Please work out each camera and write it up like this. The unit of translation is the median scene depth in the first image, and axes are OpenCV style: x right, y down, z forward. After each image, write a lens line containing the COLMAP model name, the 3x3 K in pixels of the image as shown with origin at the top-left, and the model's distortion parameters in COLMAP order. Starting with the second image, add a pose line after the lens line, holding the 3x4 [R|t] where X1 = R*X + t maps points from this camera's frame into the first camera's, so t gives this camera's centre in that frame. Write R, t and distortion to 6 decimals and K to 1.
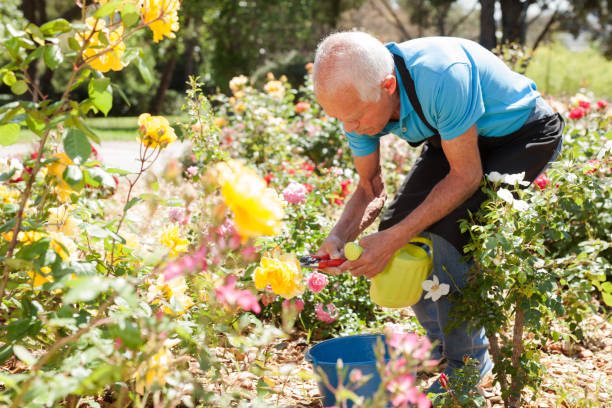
lens RADIAL K [[868.9, 0, 306.0], [0, 868.9, 204.0], [0, 0, 1]] dist [-0.002480, 0.067235]
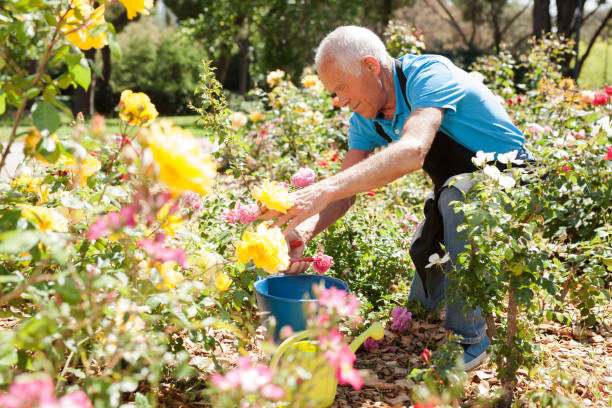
lens RADIAL K [[868.9, 0, 306.0], [0, 868.9, 204.0], [0, 0, 1]] dist [-0.002480, 0.067235]
pose [[0.997997, -0.000276, -0.063264, 0.052544], [0.000335, 1.000000, 0.000917, 0.016996], [0.063264, -0.000937, 0.997996, -0.005371]]
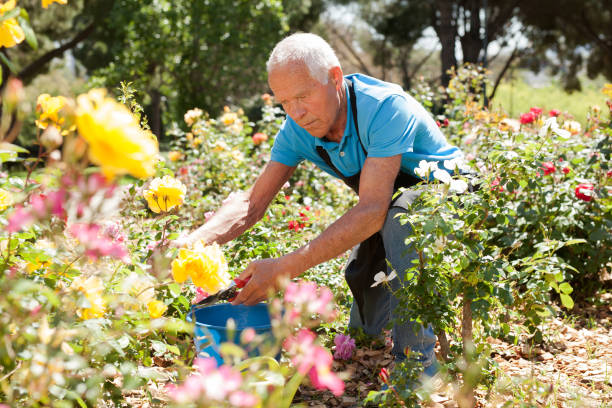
lens RADIAL K [[868.9, 0, 306.0], [0, 868.9, 204.0], [0, 0, 1]] dist [-0.002480, 0.067235]
pose [[0.998602, -0.041523, 0.032721, 0.033341], [0.043187, 0.997719, -0.051891, 0.041556], [-0.030492, 0.053231, 0.998117, 0.045985]]
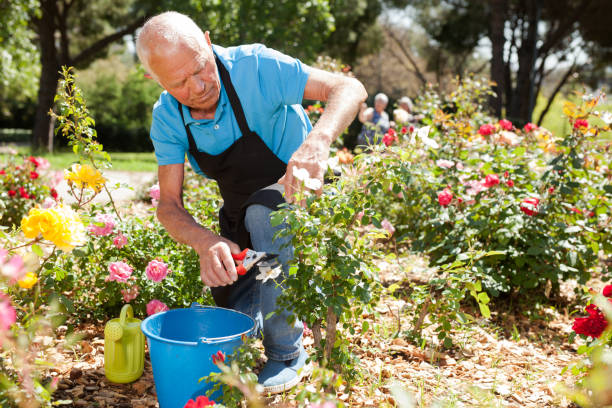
lens RADIAL K [[868.9, 0, 306.0], [0, 868.9, 204.0], [0, 0, 1]] dist [-0.002480, 0.067235]
pose [[0.999141, 0.032517, -0.025671, 0.173111], [-0.033815, 0.998081, -0.051873, 0.049242], [0.023935, 0.052697, 0.998324, 0.014585]]
